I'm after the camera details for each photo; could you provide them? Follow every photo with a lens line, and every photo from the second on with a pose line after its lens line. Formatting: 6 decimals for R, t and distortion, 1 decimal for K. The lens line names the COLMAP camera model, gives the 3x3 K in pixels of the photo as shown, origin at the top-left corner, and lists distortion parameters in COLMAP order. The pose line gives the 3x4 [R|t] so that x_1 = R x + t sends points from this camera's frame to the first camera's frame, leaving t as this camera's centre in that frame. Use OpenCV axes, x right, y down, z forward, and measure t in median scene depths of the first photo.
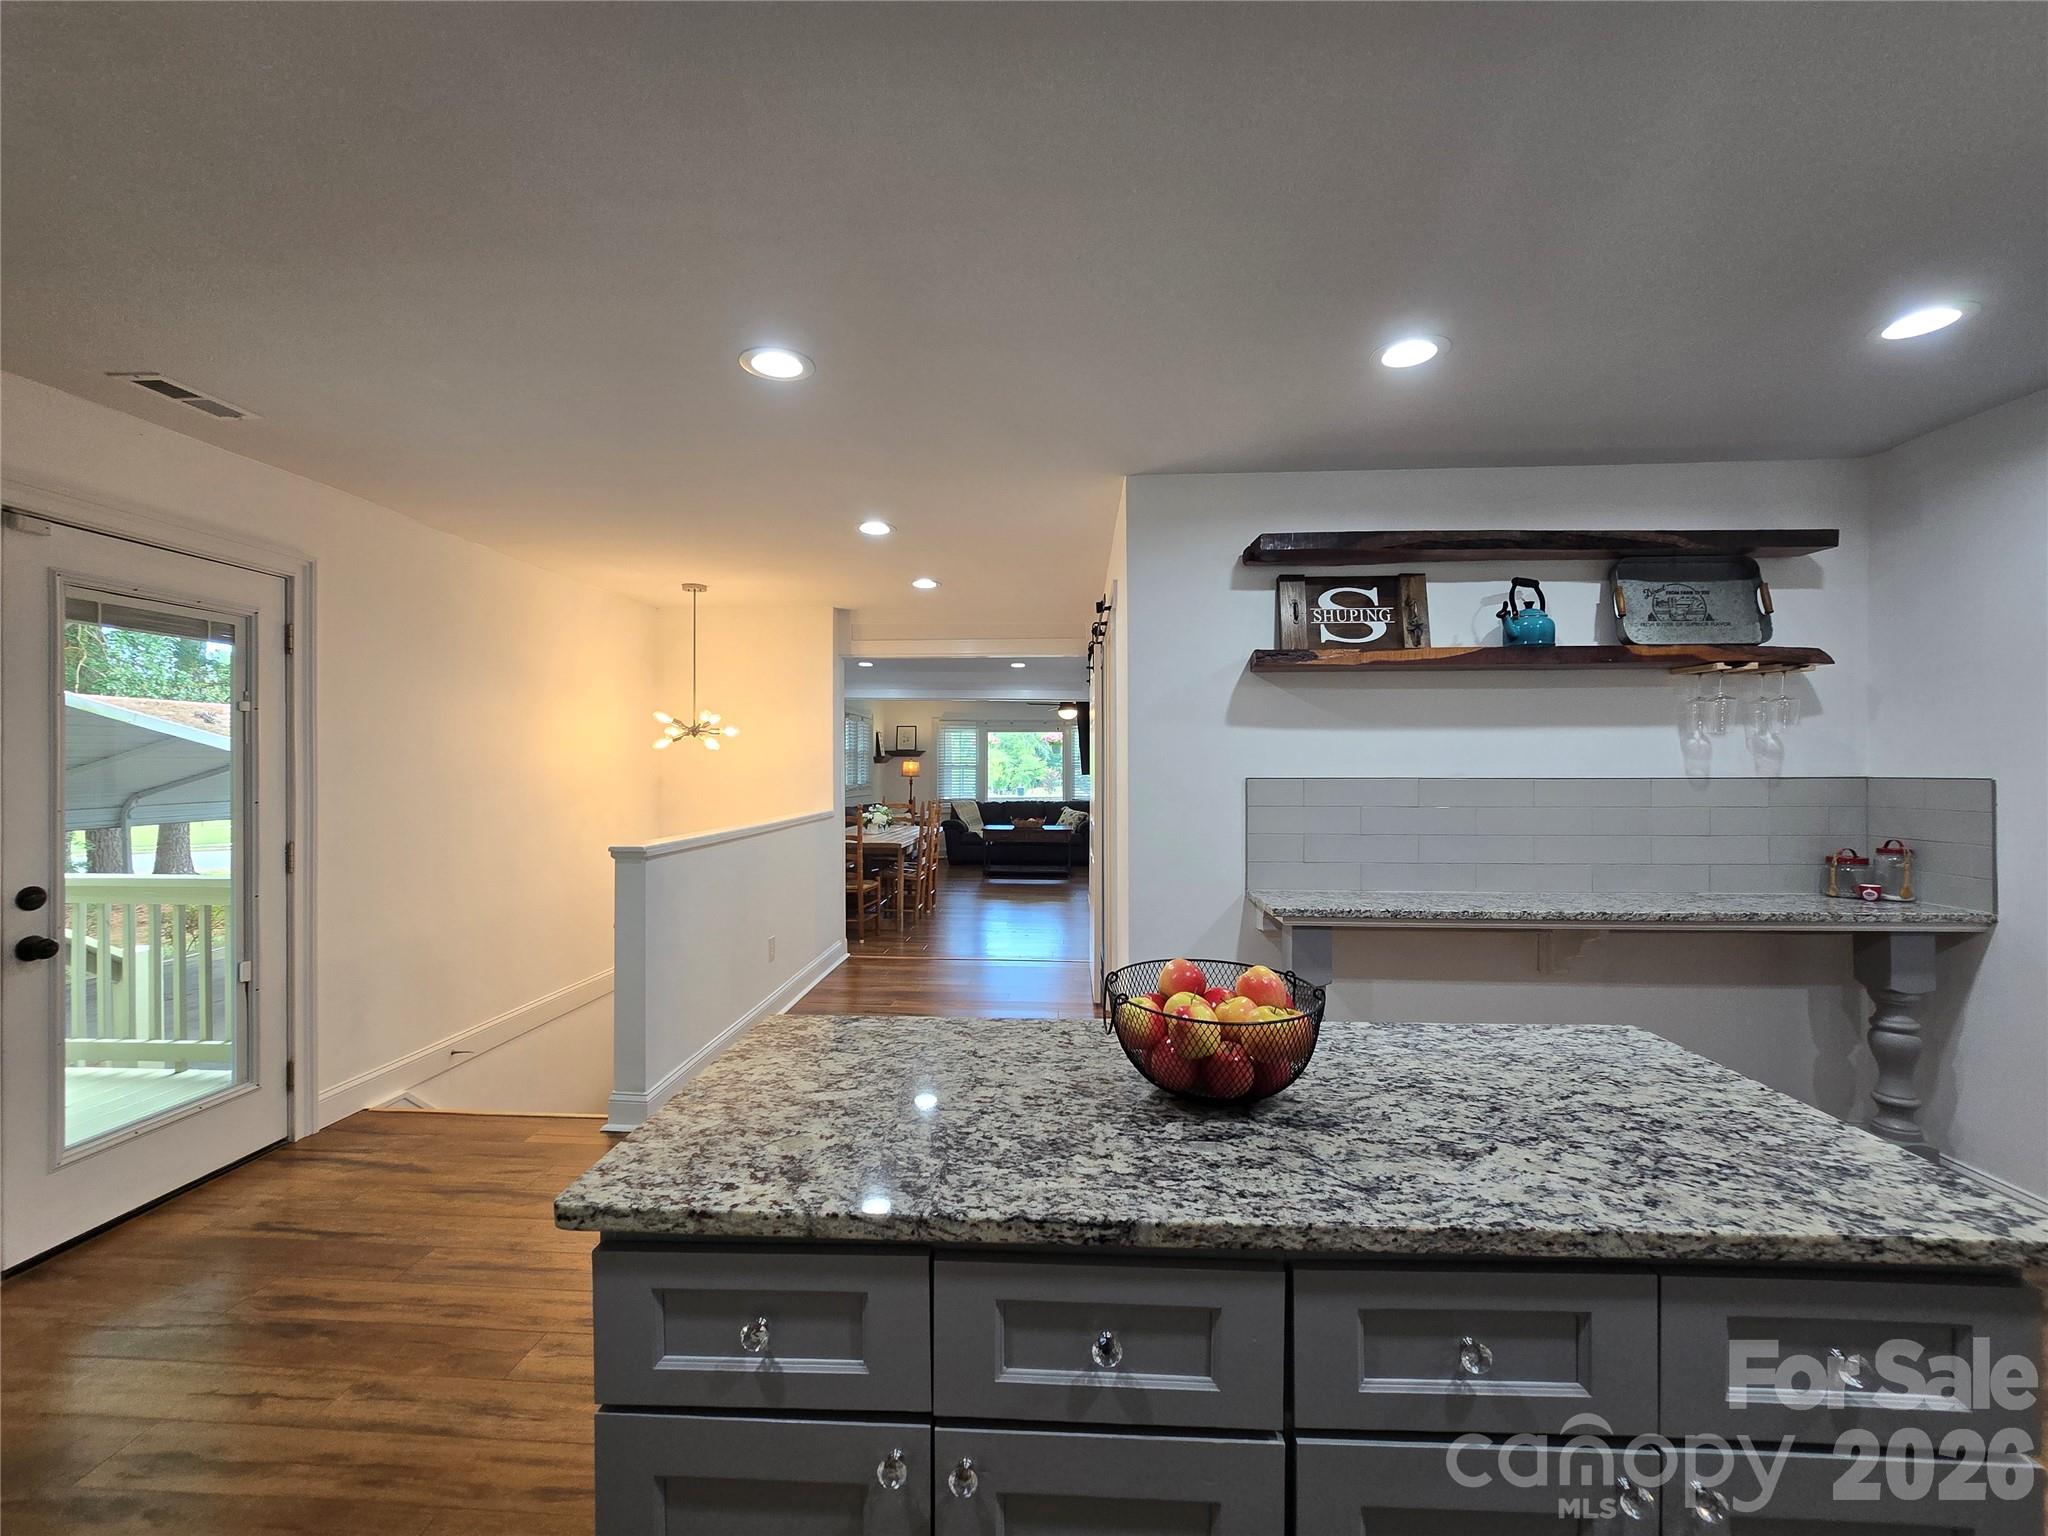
lens RADIAL K [[837.3, 0, 1032.2], [0, 837.3, 764.5], [0, 0, 1]] dist [-0.004413, 0.000553]
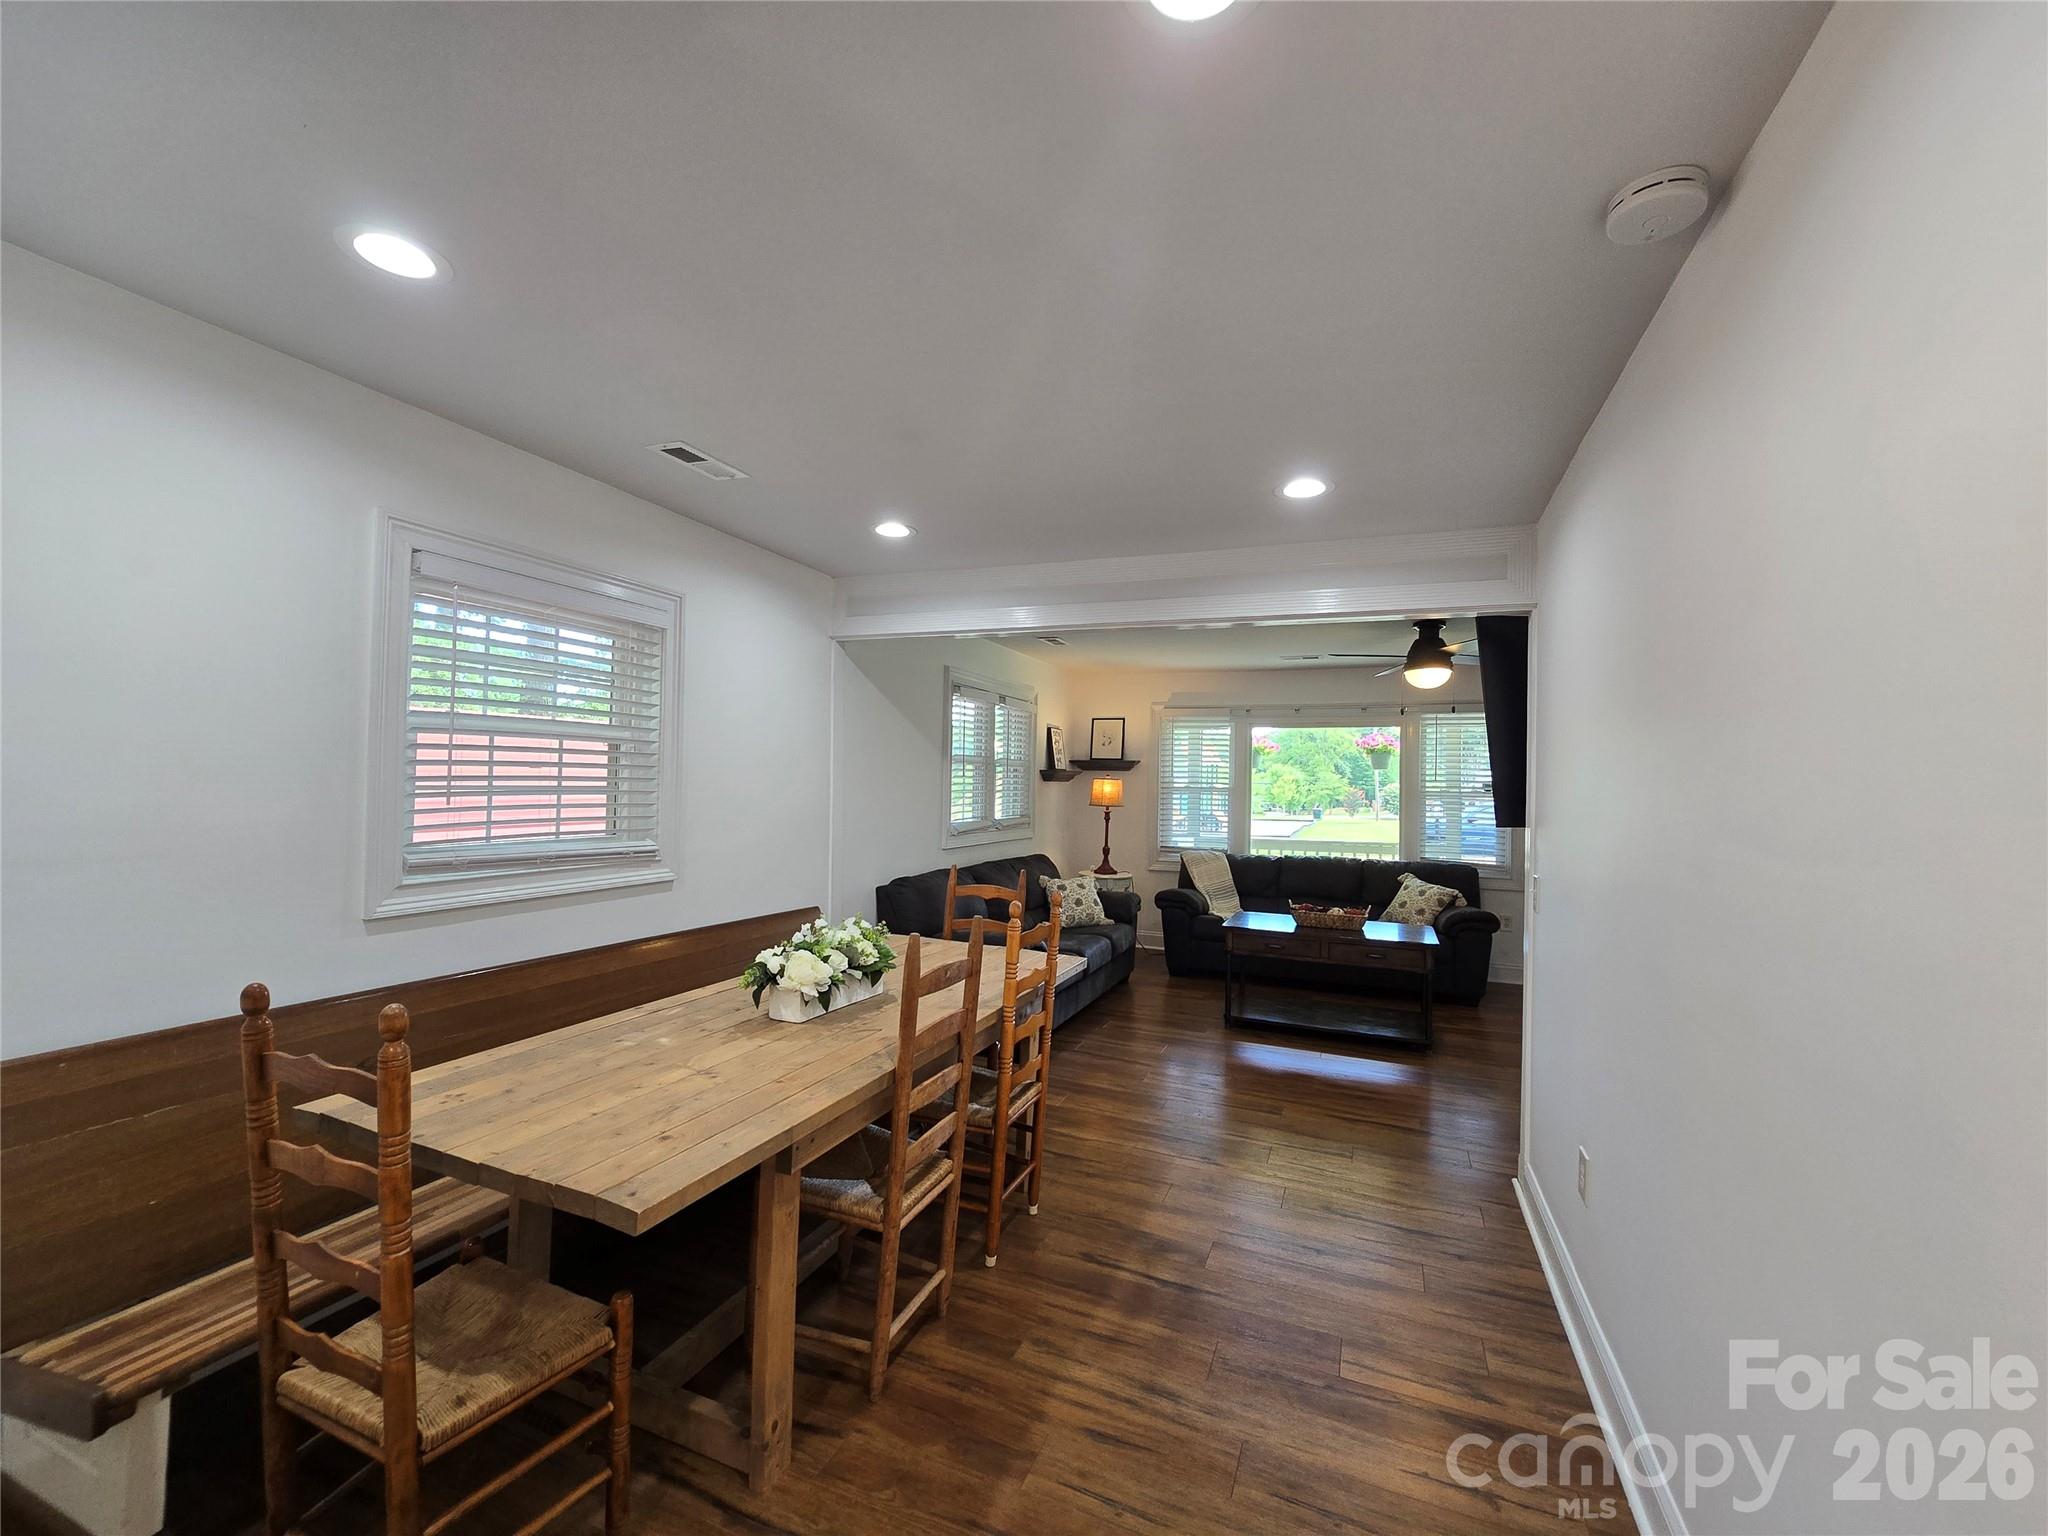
lens RADIAL K [[837.3, 0, 1035.8], [0, 837.3, 763.4], [0, 0, 1]] dist [-0.004413, 0.000553]
pose [[0.943017, 0.008437, -0.332639, -0.003865], [-0.015442, 0.999711, -0.018420, -0.003491], [0.332387, 0.022507, 0.942874, 0.451149]]
